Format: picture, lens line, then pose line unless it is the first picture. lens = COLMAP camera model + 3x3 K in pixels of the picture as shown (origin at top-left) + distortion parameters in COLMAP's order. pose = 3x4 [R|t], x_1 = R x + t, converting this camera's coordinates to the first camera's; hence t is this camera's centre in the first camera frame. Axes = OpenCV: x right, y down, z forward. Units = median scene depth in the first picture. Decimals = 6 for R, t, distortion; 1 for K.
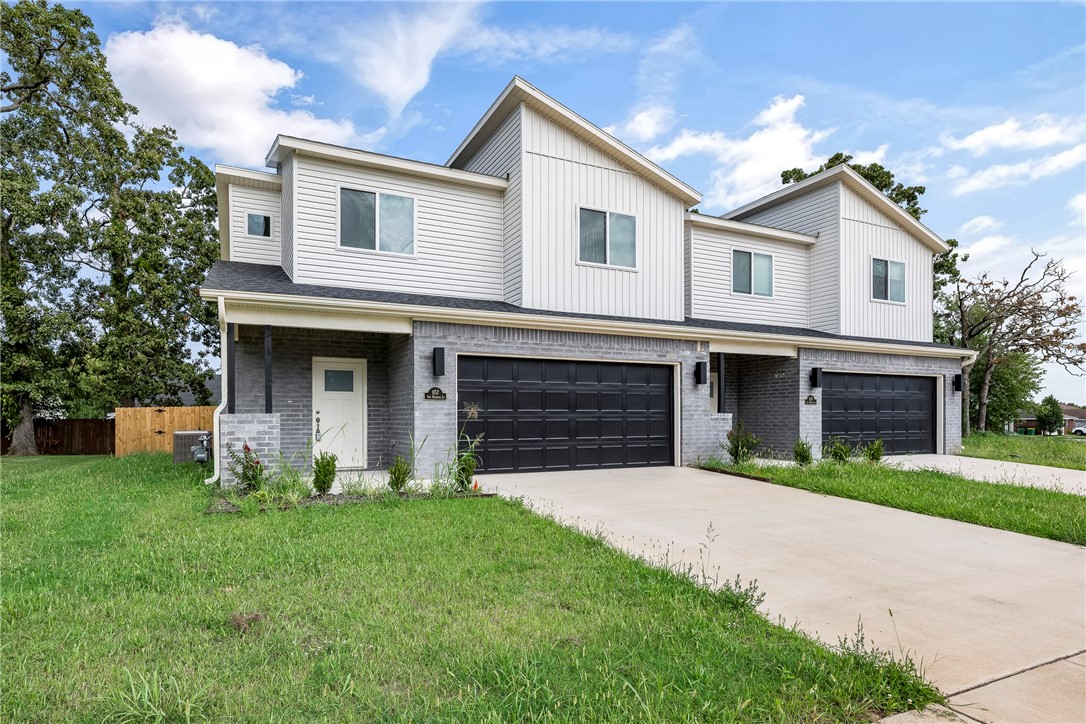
lens RADIAL K [[485.9, 0, 541.1], [0, 485.9, 361.1], [0, 0, 1]] dist [0.001702, 0.000262]
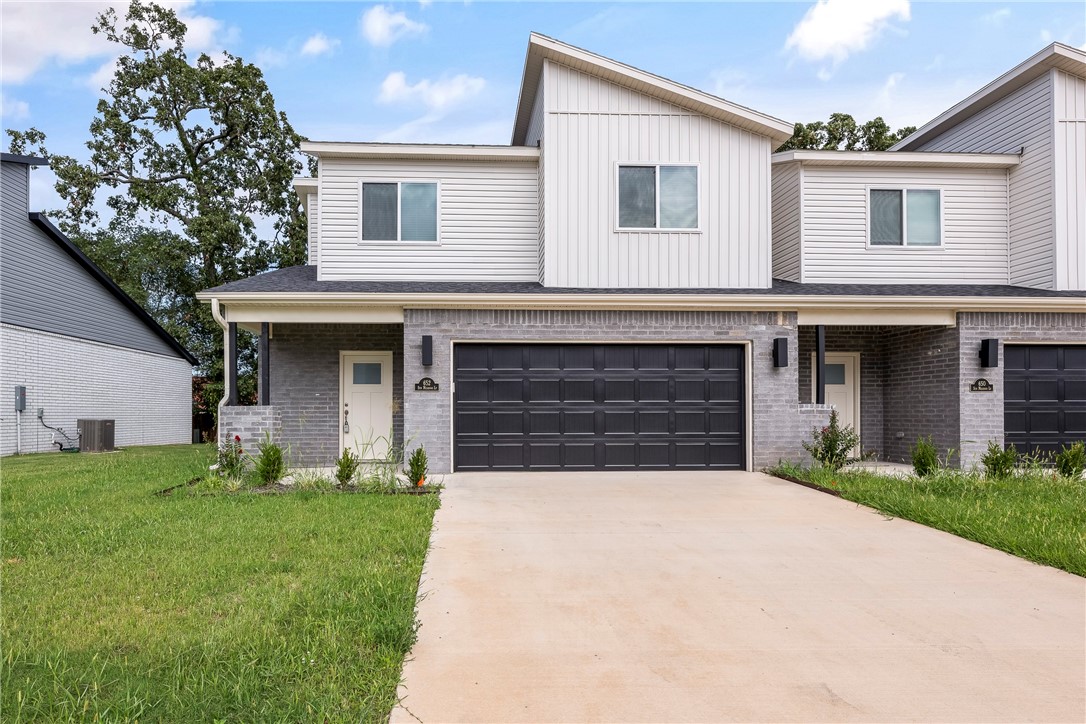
lens RADIAL K [[527.3, 0, 542.9], [0, 527.3, 348.3], [0, 0, 1]] dist [0.000397, 0.000139]
pose [[0.942947, -0.040435, -0.330478, 0.276212], [0.038746, 0.999181, -0.011698, 0.013927], [0.330681, -0.001775, 0.943741, 0.082391]]
